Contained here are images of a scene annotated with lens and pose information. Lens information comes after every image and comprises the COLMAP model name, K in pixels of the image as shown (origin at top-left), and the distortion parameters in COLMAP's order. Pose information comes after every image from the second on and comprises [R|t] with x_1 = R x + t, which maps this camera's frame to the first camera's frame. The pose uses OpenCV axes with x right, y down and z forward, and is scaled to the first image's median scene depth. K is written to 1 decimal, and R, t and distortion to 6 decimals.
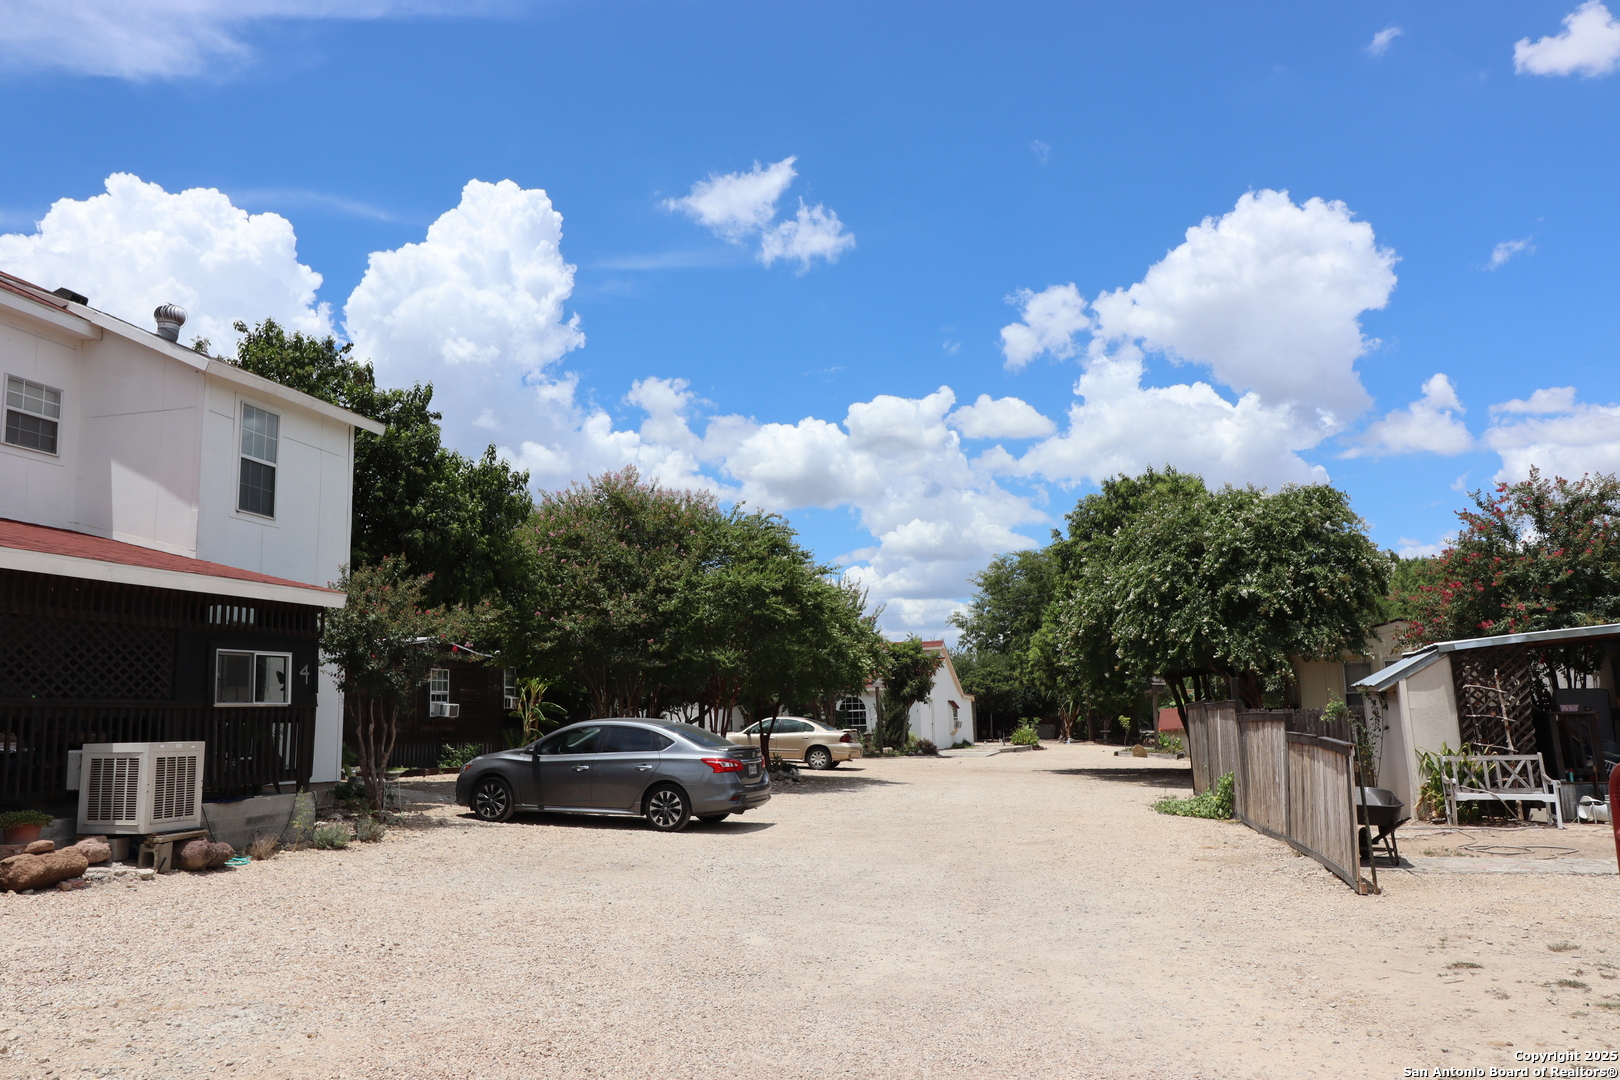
lens RADIAL K [[1242.7, 0, 810.0], [0, 1242.7, 540.0], [0, 0, 1]] dist [-0.000231, 0.005191]
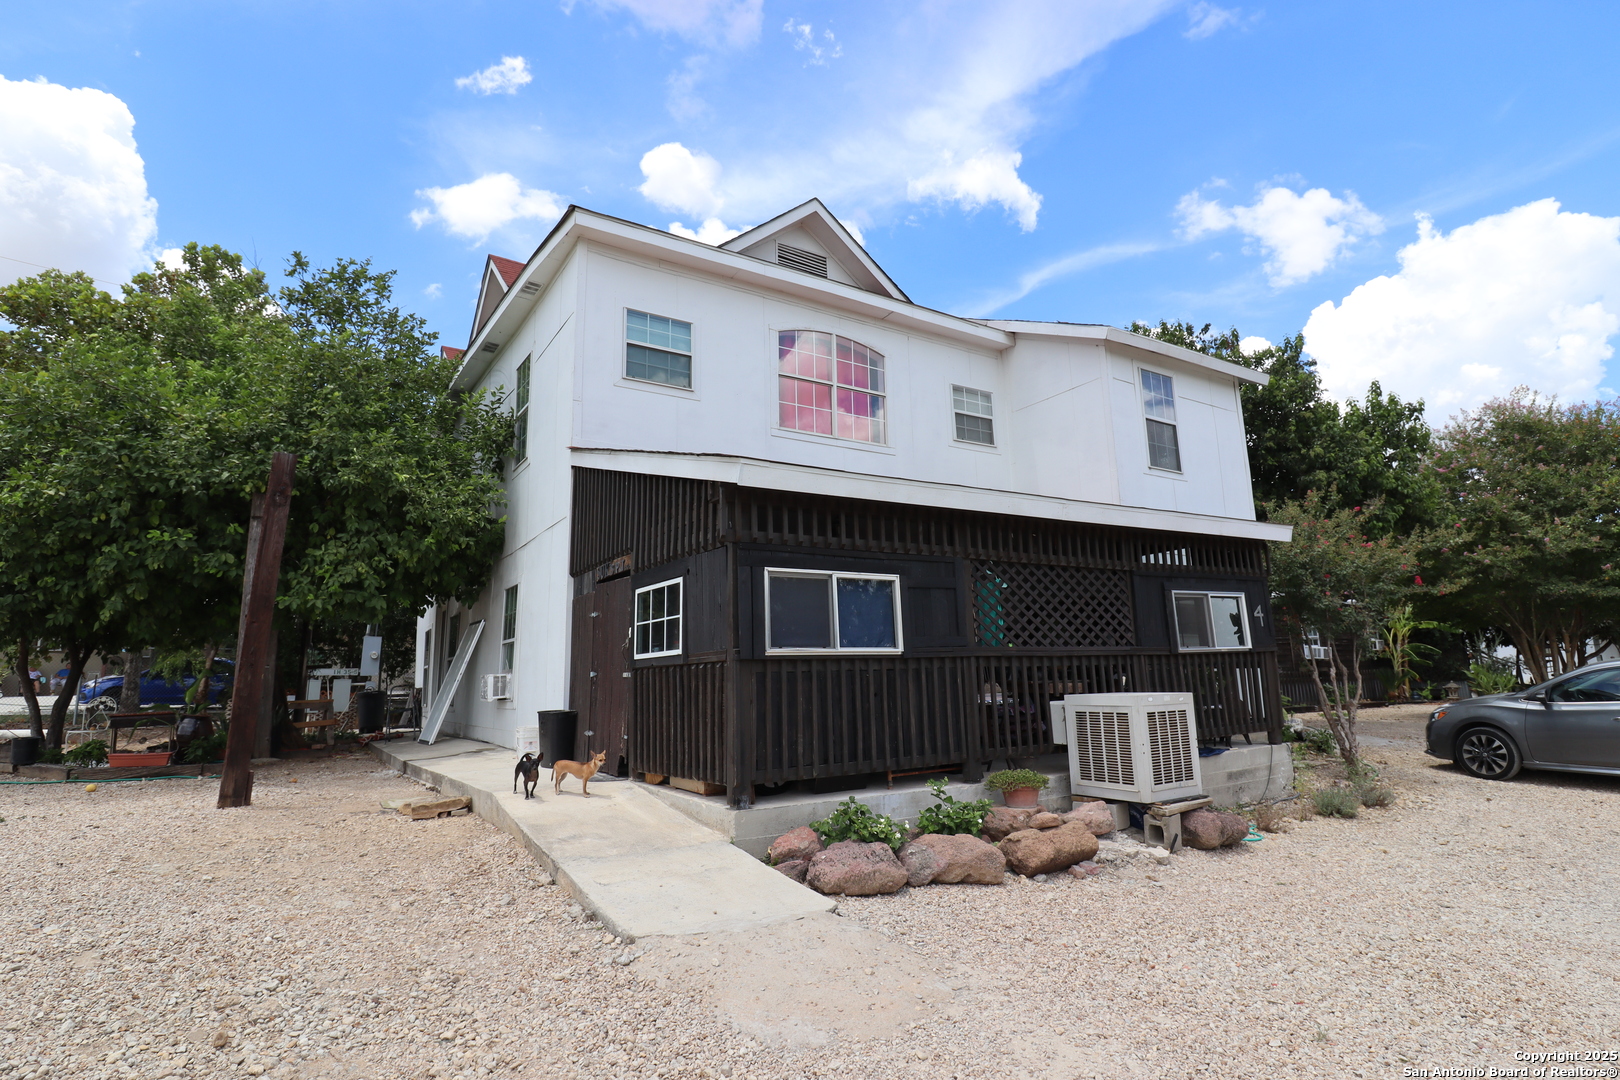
lens RADIAL K [[795.7, 0, 810.0], [0, 795.7, 540.0], [0, 0, 1]] dist [-0.001536, -0.000653]
pose [[0.709395, -0.124134, -0.693793, -0.281540], [0.117054, 0.991448, -0.057703, 0.059171], [0.695023, -0.040277, 0.717859, 0.429870]]
